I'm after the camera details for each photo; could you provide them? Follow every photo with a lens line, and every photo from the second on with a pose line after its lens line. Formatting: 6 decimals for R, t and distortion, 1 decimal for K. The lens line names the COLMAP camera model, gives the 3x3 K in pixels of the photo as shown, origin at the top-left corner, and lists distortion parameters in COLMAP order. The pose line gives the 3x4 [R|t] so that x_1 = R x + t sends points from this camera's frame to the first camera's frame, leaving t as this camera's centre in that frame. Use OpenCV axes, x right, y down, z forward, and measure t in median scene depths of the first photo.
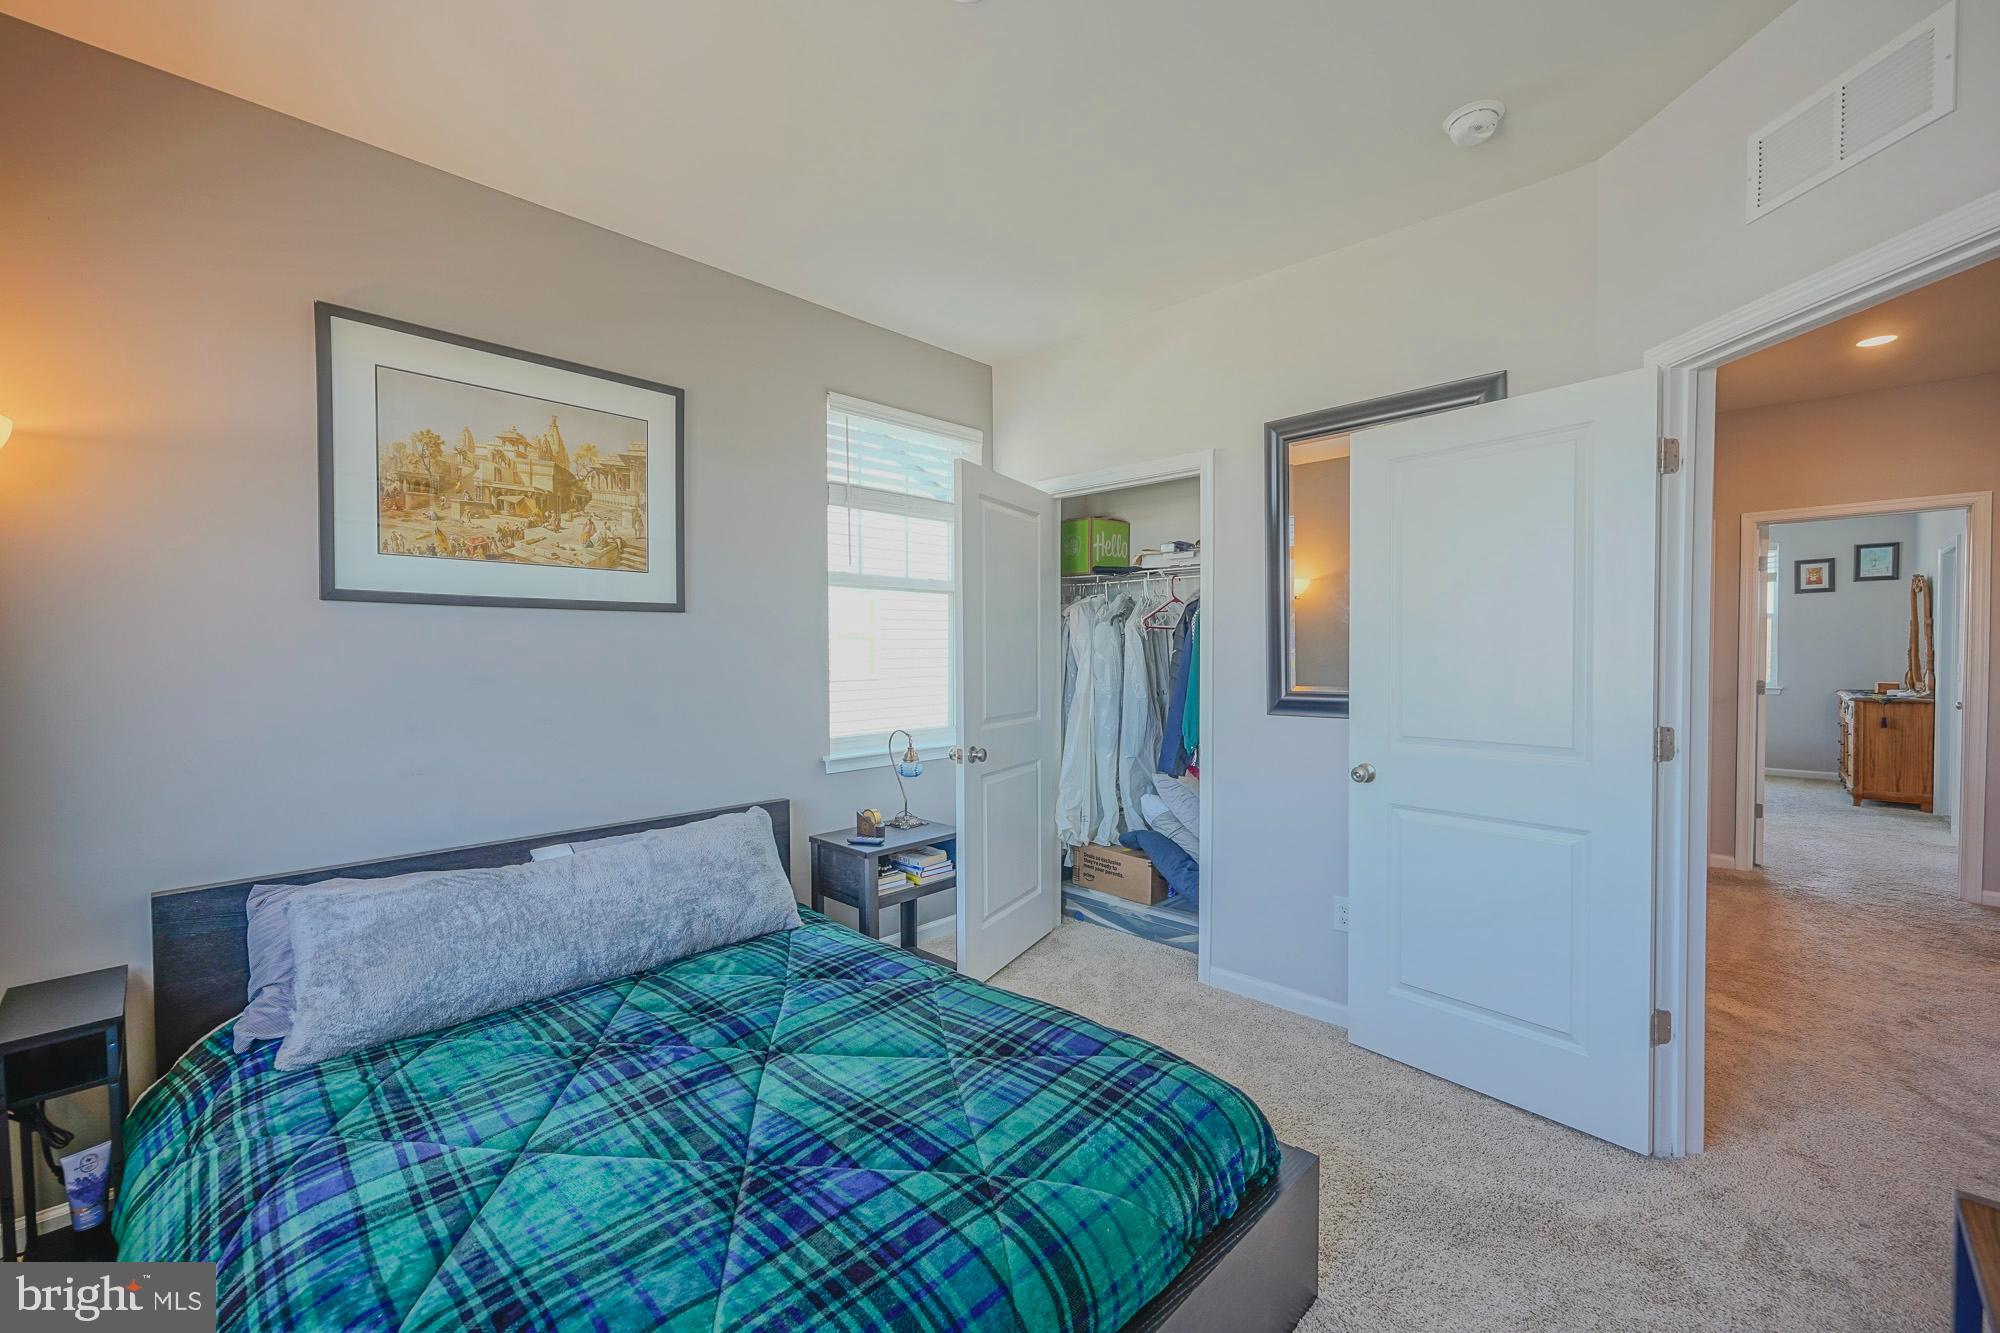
lens RADIAL K [[804.3, 0, 1006.9], [0, 804.3, 670.3], [0, 0, 1]] dist [-0.001363, -0.000352]
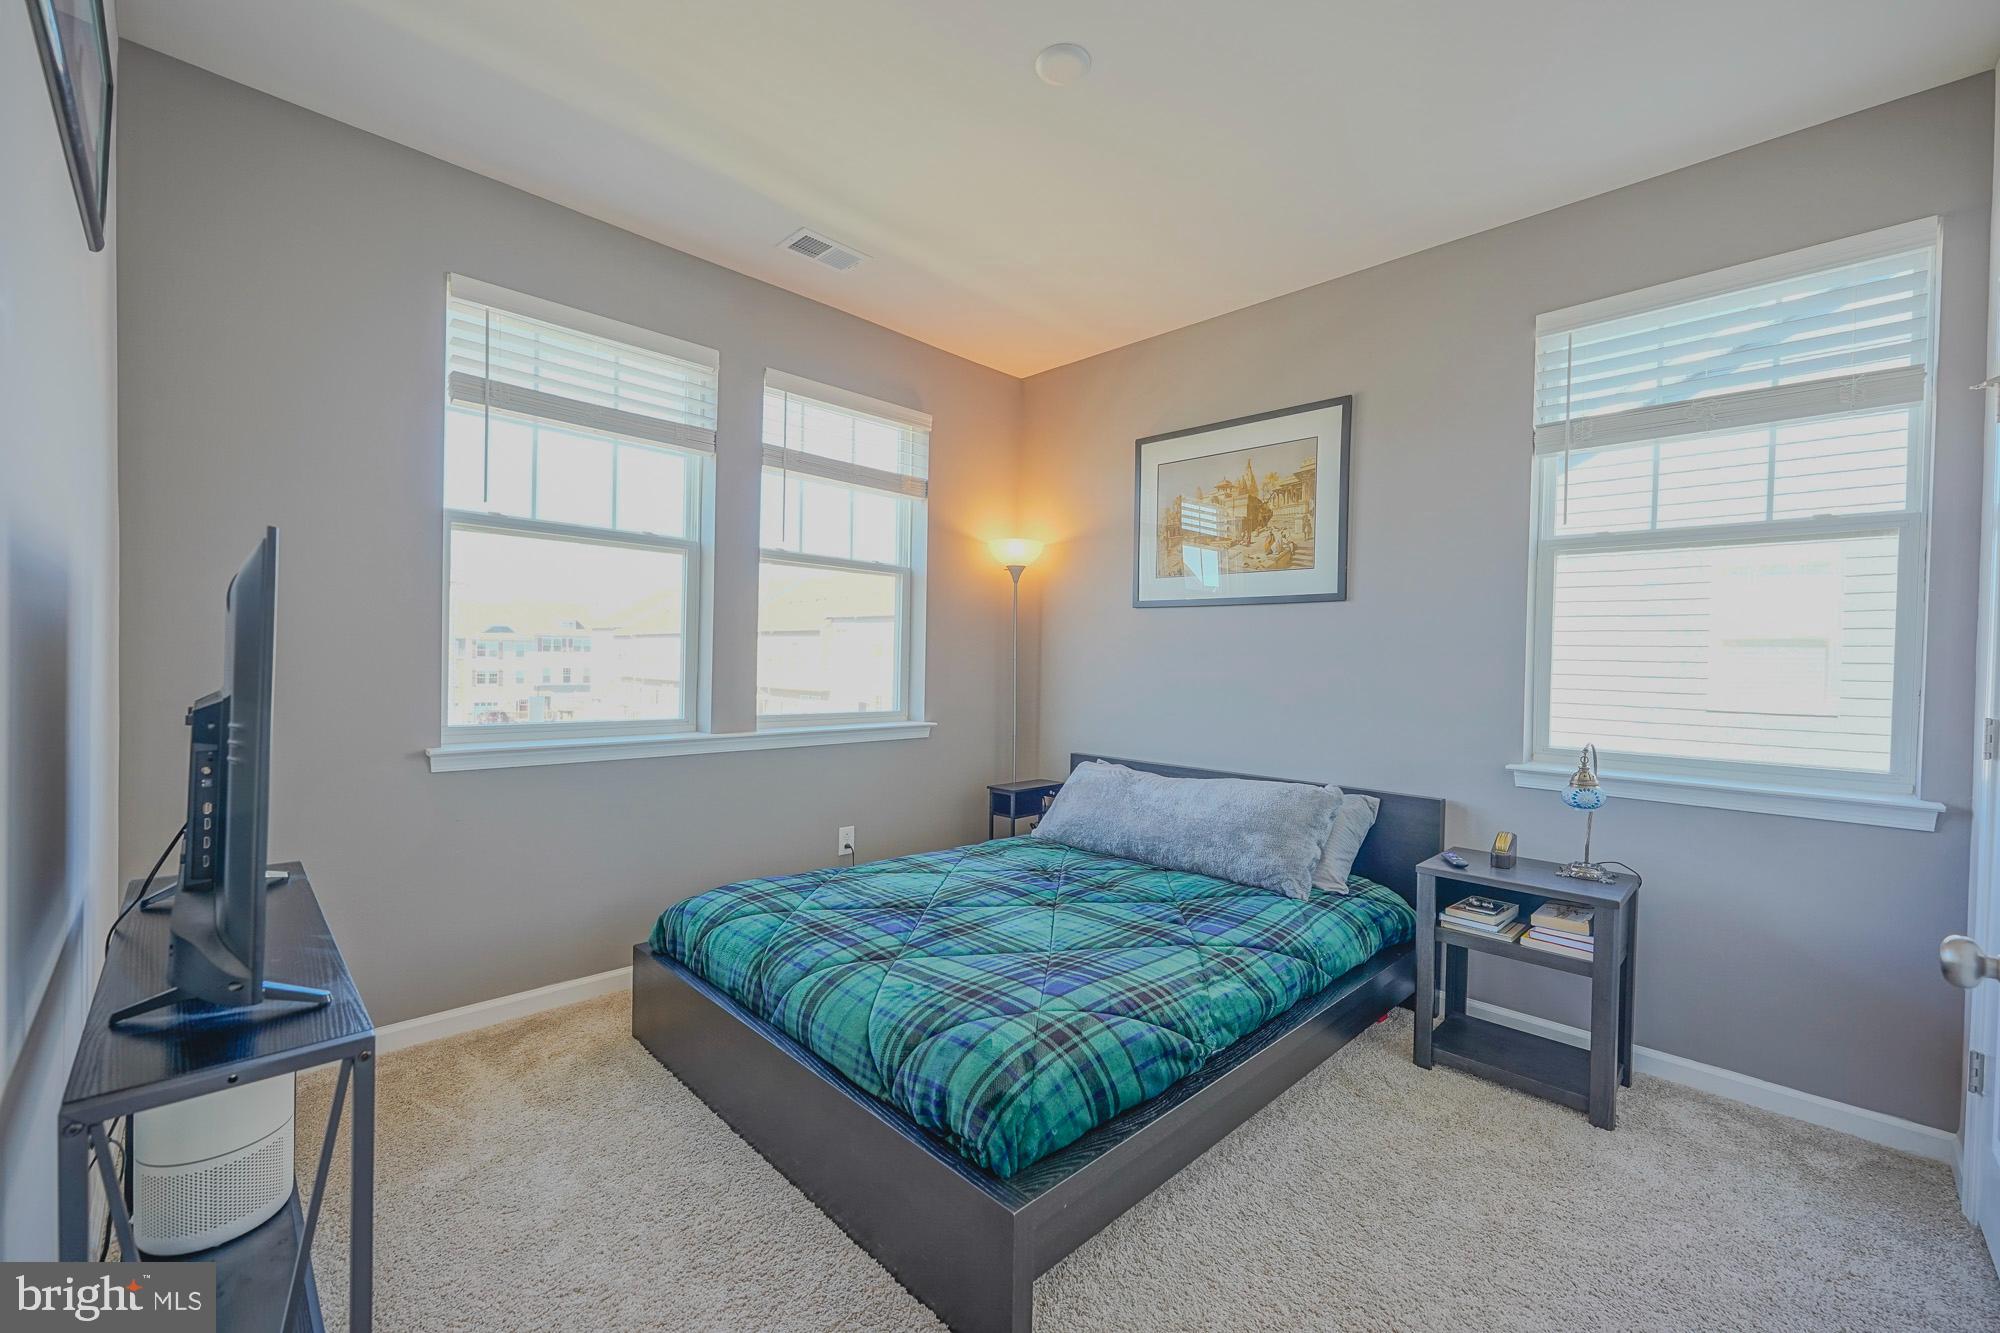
lens RADIAL K [[804.3, 0, 1006.9], [0, 804.3, 670.3], [0, 0, 1]] dist [-0.001363, -0.000352]
pose [[-0.015802, 0.016485, -0.999739, 0.885757], [-0.045788, 0.998803, 0.017194, 0.030527], [0.998826, 0.046048, -0.015029, 0.726417]]
